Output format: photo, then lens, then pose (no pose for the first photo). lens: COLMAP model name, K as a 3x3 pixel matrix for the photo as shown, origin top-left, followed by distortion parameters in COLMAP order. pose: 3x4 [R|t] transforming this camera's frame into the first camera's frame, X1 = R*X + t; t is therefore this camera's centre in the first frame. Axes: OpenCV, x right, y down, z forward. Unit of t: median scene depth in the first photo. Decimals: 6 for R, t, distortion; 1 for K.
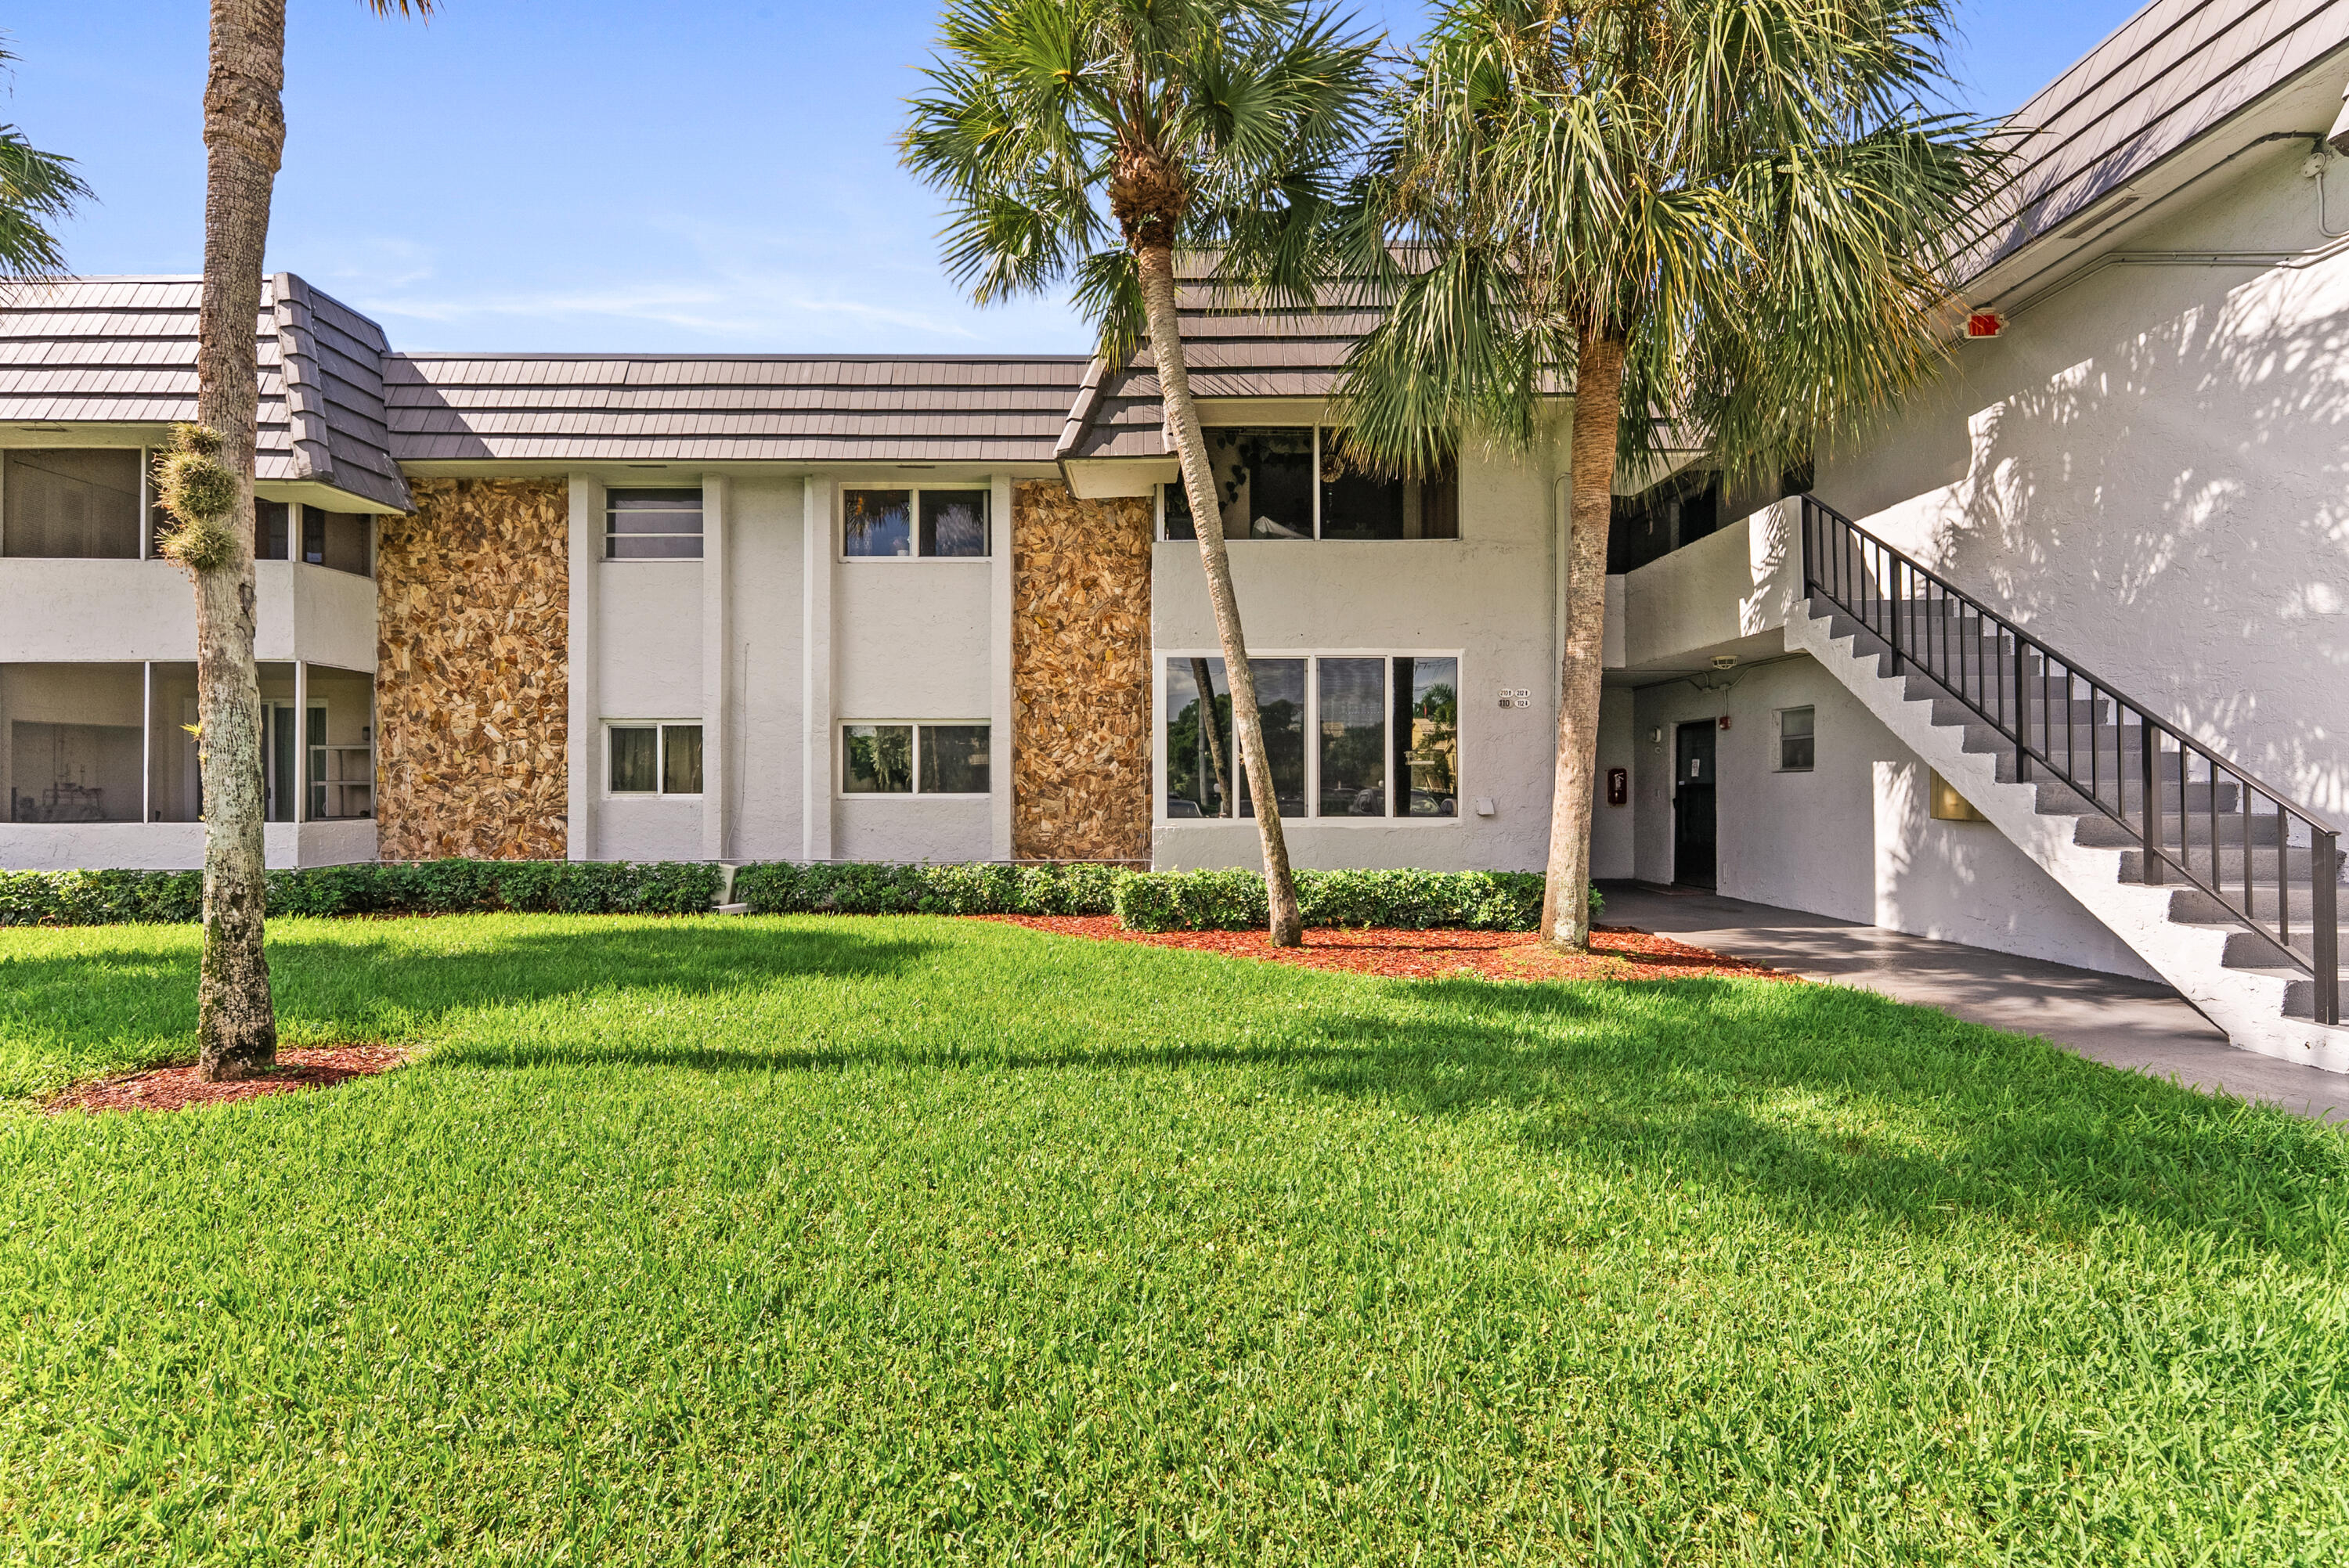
lens RADIAL K [[939.0, 0, 1174.5], [0, 939.0, 784.0], [0, 0, 1]] dist [-0.001959, -0.000334]
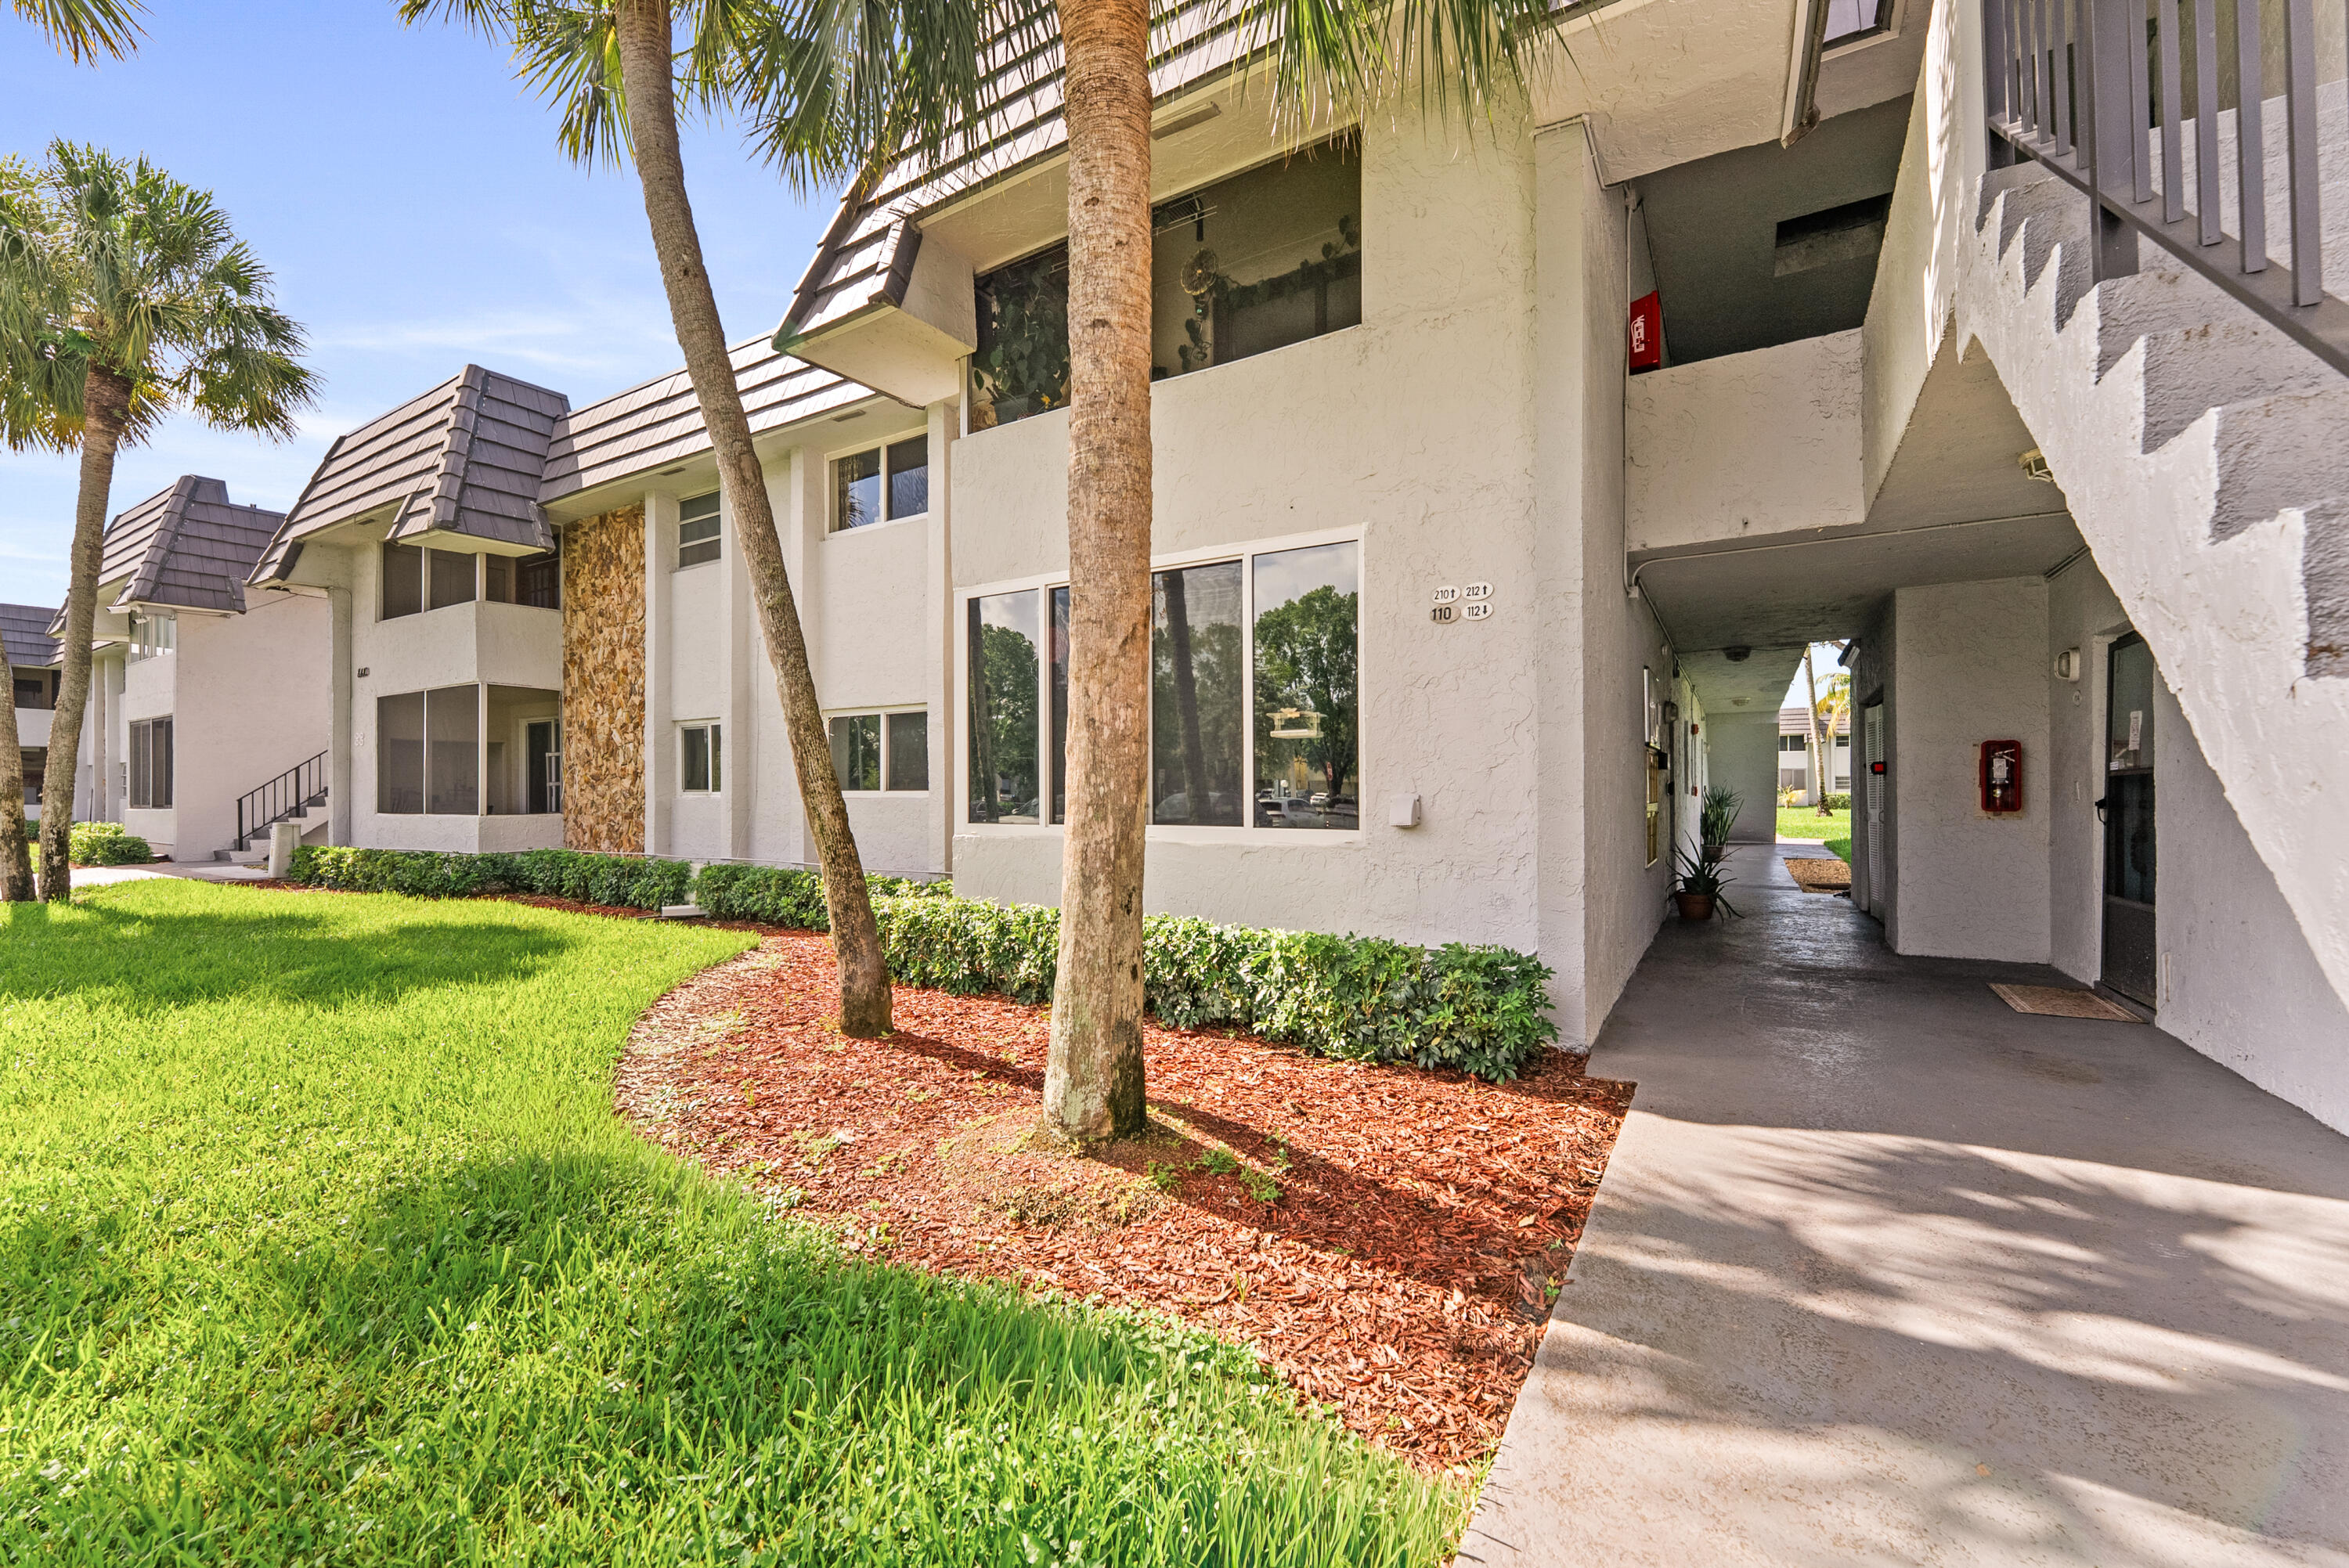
lens RADIAL K [[939.0, 0, 1174.5], [0, 939.0, 784.0], [0, 0, 1]] dist [-0.001959, -0.000334]
pose [[0.848737, -0.005593, -0.528786, 0.427109], [0.000889, 0.999958, -0.009150, 0.011310], [0.528815, 0.007296, 0.848706, 0.407612]]
